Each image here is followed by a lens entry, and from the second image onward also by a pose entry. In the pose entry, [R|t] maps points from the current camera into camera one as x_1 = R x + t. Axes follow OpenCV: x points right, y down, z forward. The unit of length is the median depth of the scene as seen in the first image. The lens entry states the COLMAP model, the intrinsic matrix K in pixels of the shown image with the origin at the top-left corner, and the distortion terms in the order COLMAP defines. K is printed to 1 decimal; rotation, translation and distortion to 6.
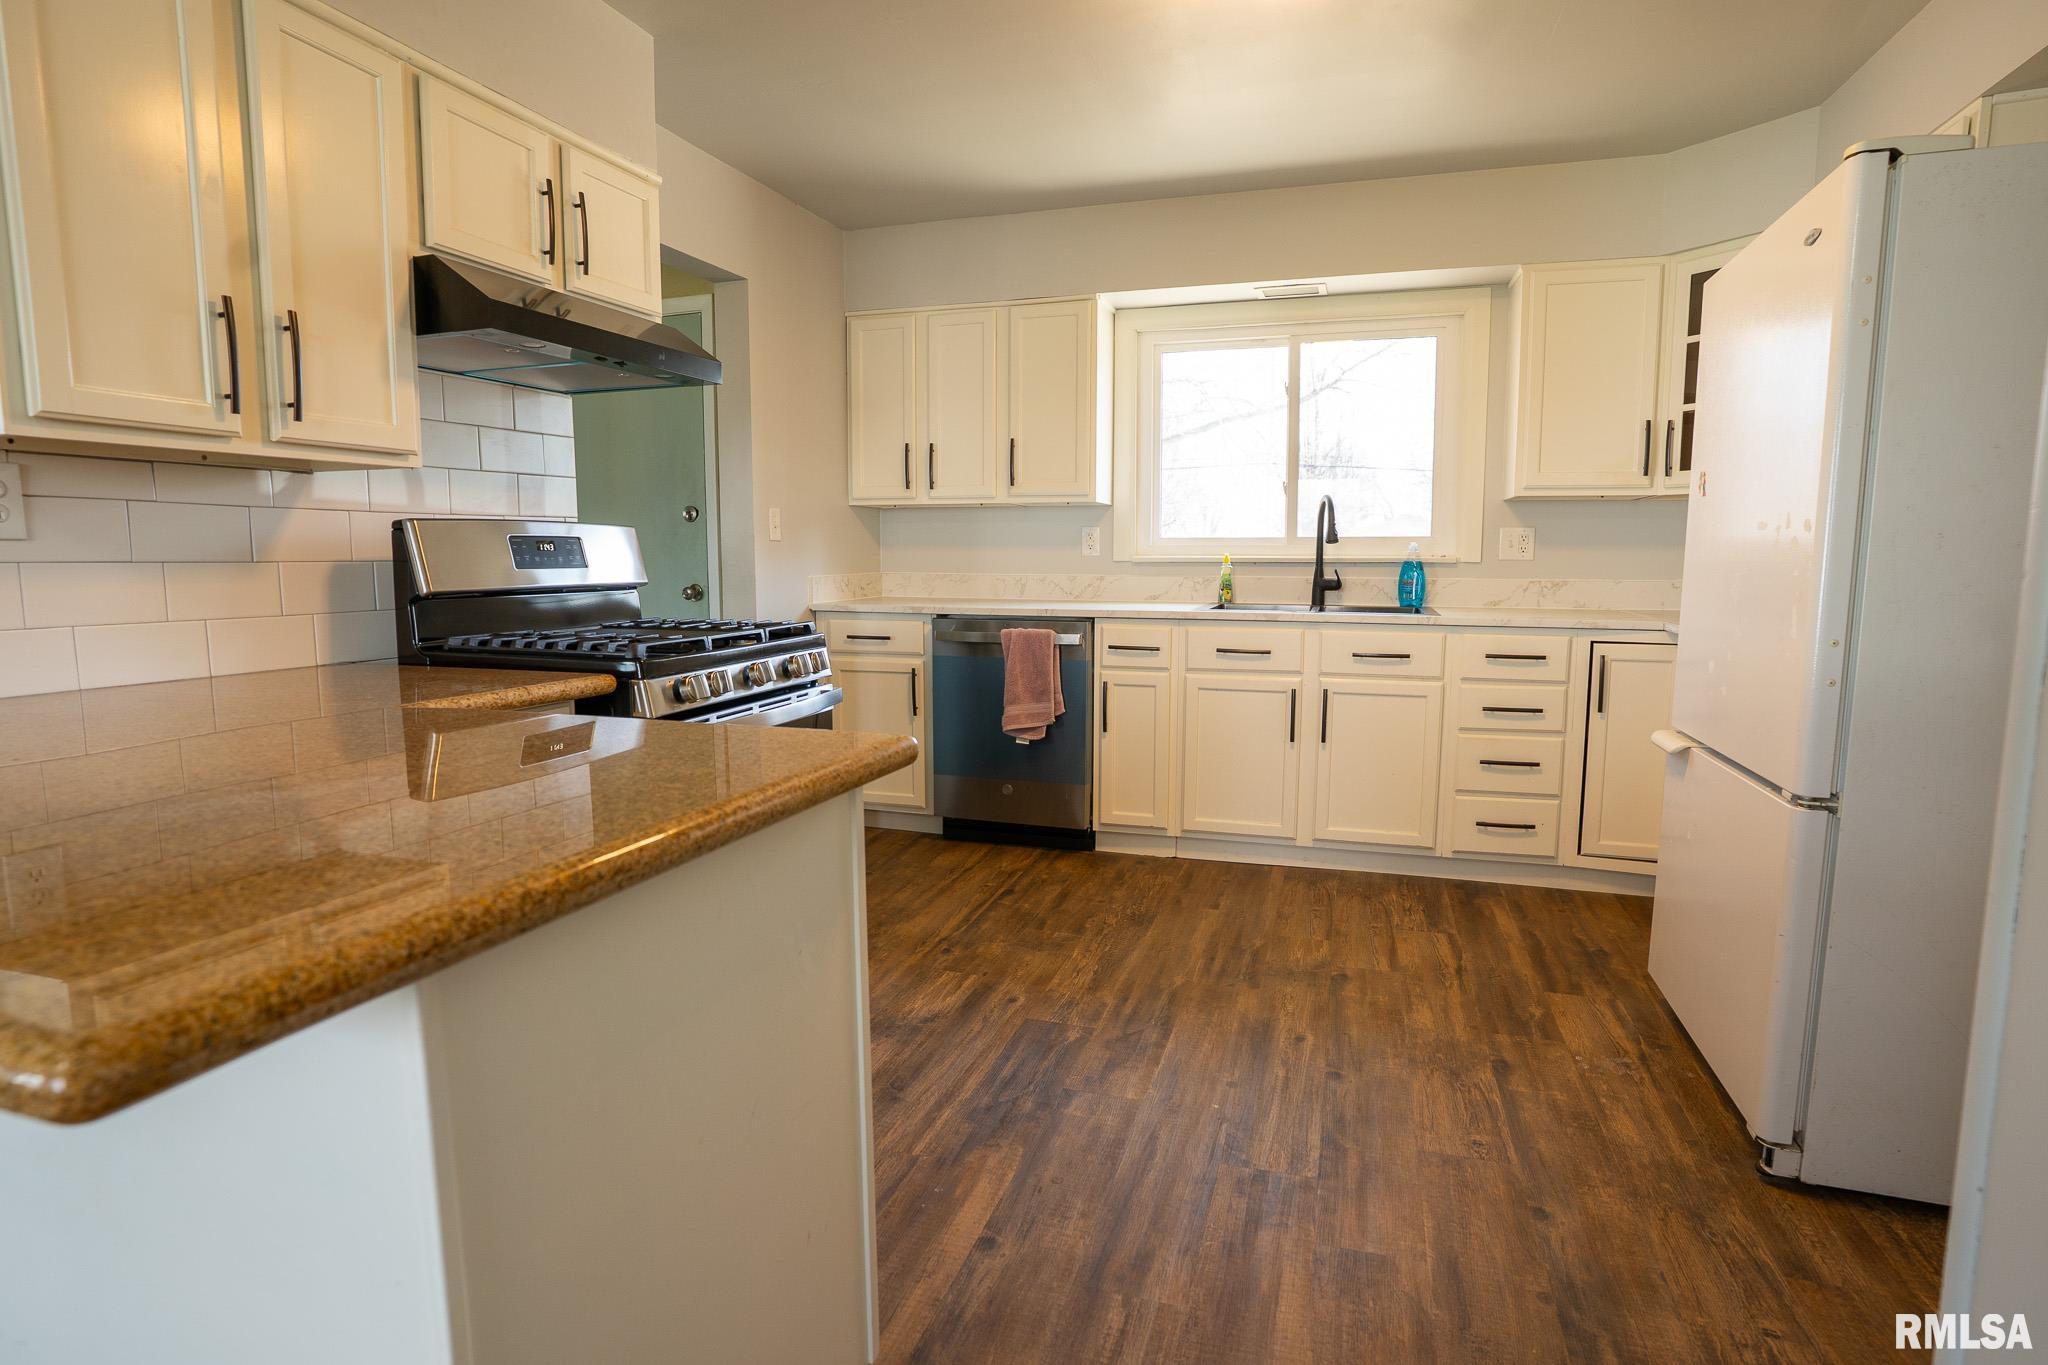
lens RADIAL K [[1032.6, 0, 1024.0], [0, 1032.6, 682.5], [0, 0, 1]] dist [-0.056986, 0.000262]
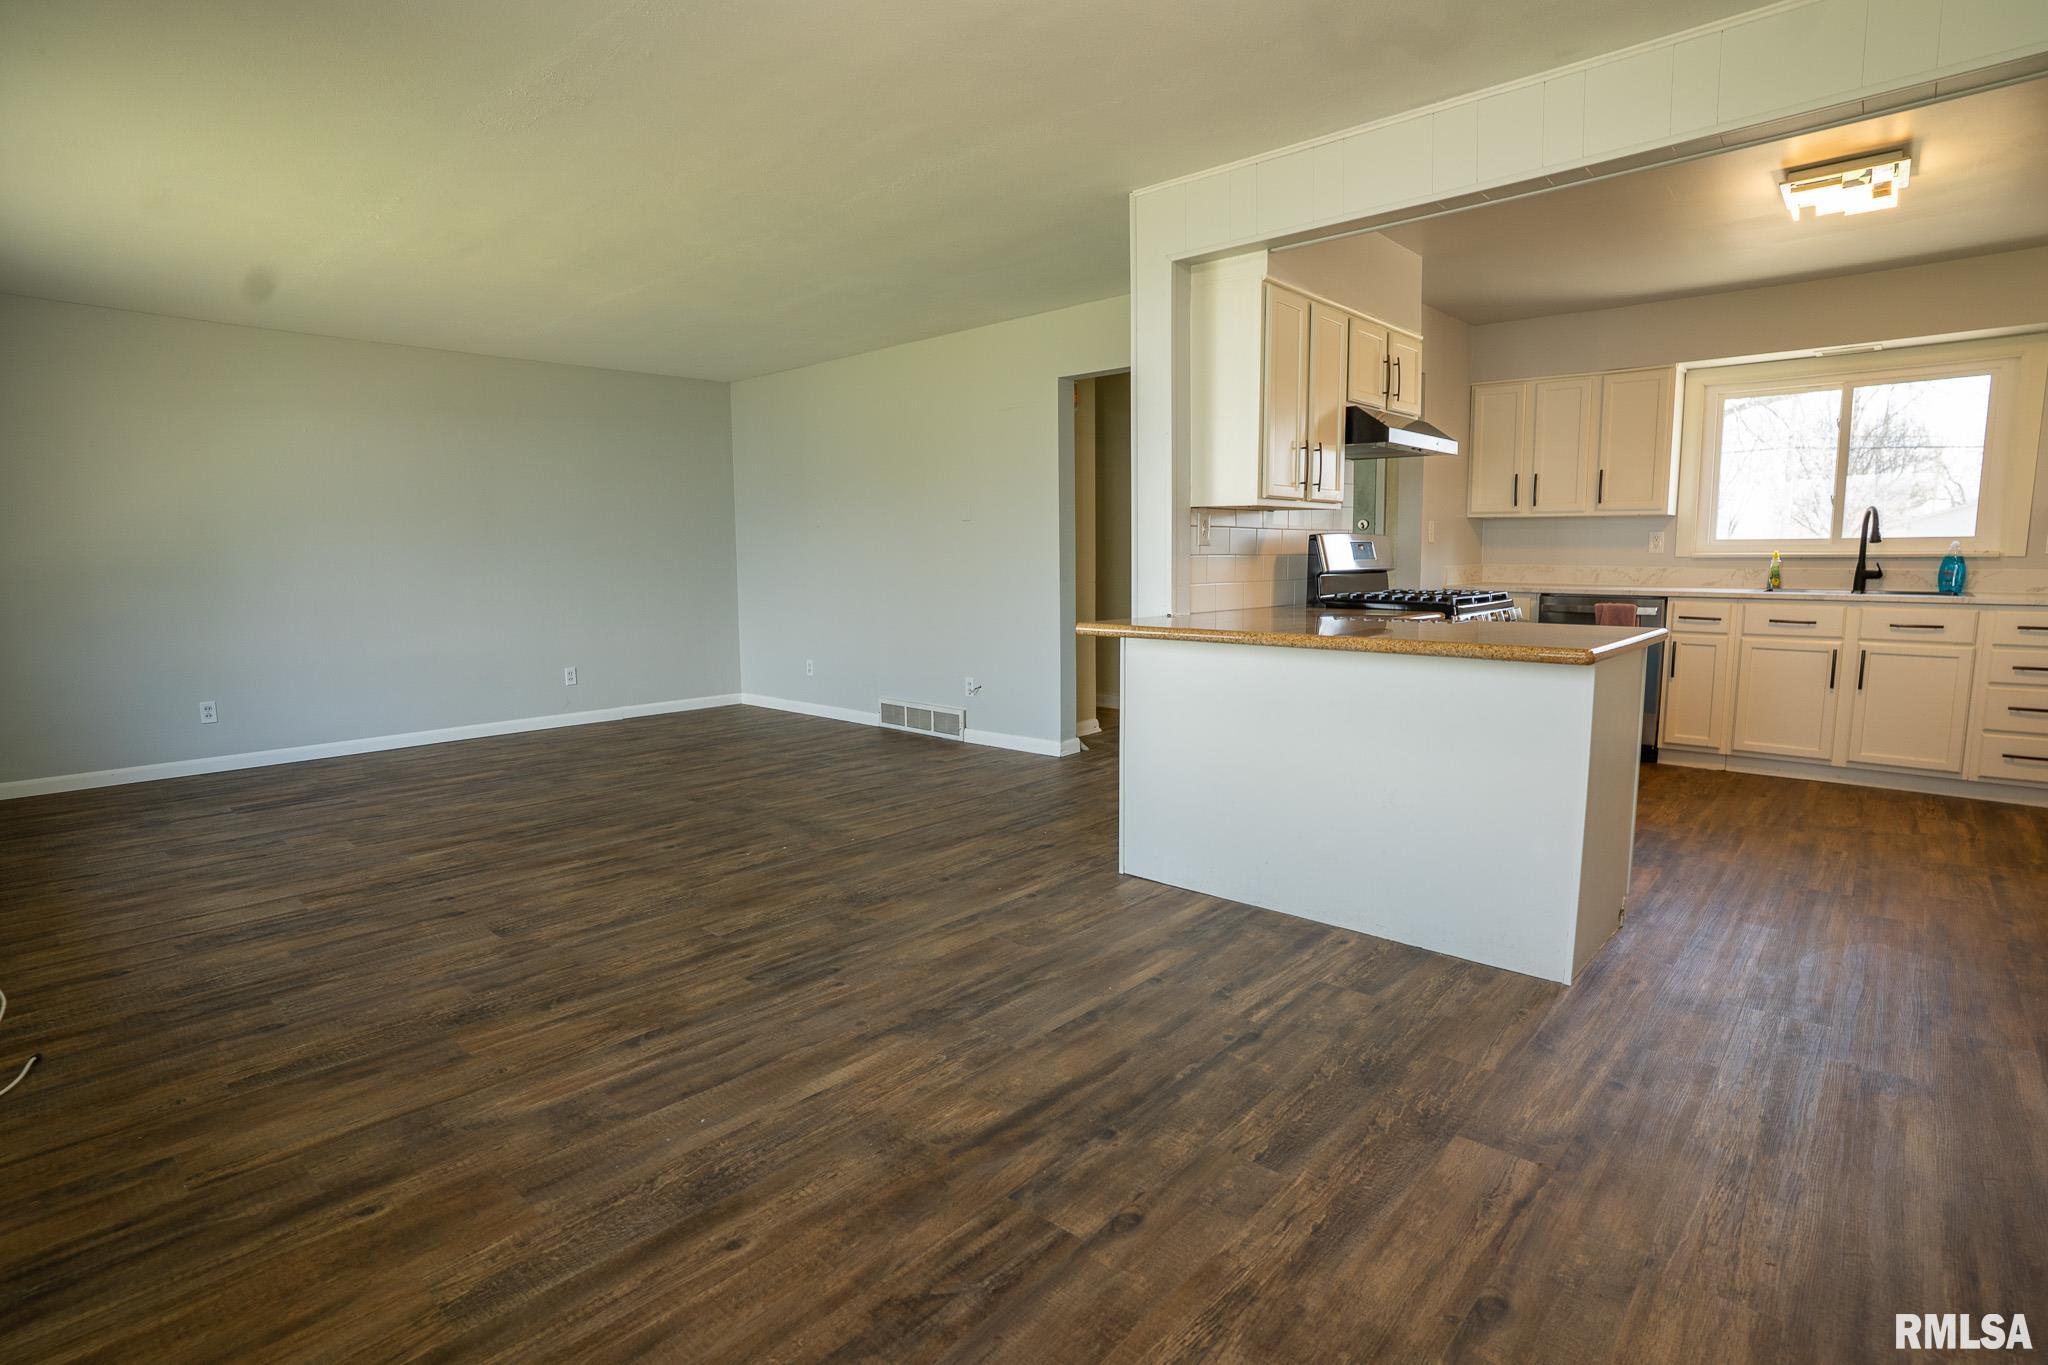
lens RADIAL K [[1001.9, 0, 1051.6], [0, 1001.9, 677.5], [0, 0, 1]] dist [-0.050441, 0.029247]
pose [[0.920601, 0.044148, -0.388000, -0.180209], [-0.042254, 0.999017, 0.013416, 0.065830], [0.388211, 0.004043, 0.921562, -0.579936]]
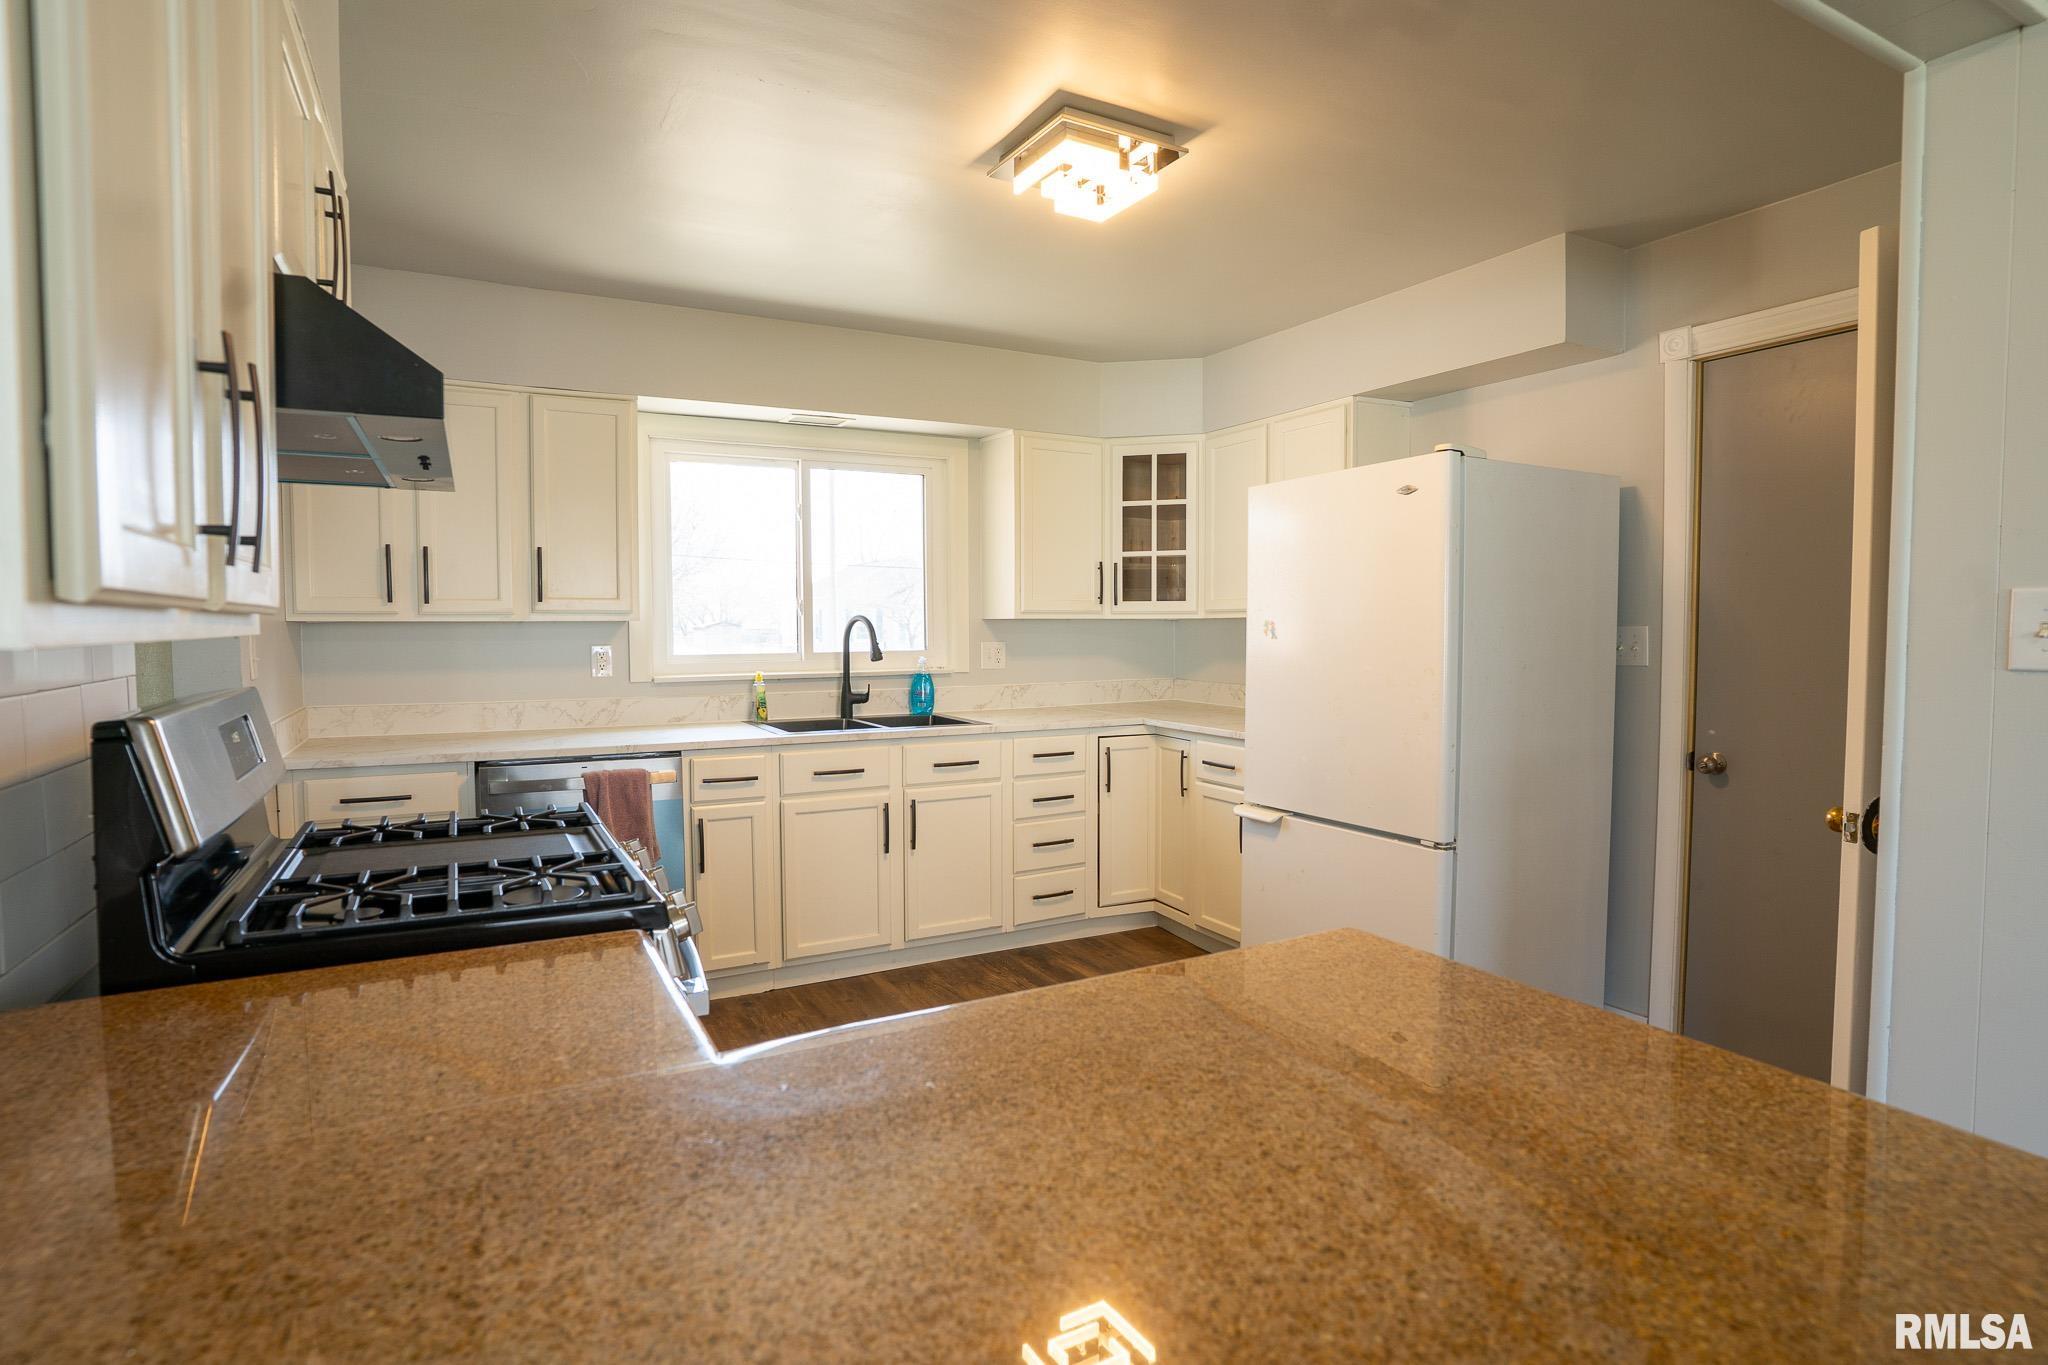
lens RADIAL K [[1032.6, 0, 1024.0], [0, 1032.6, 682.5], [0, 0, 1]] dist [-0.056986, 0.000262]
pose [[0.694424, -0.041774, 0.718352, -0.369380], [0.091333, 0.995356, -0.030408, -0.066961], [-0.713746, 0.086725, 0.695015, 0.143701]]
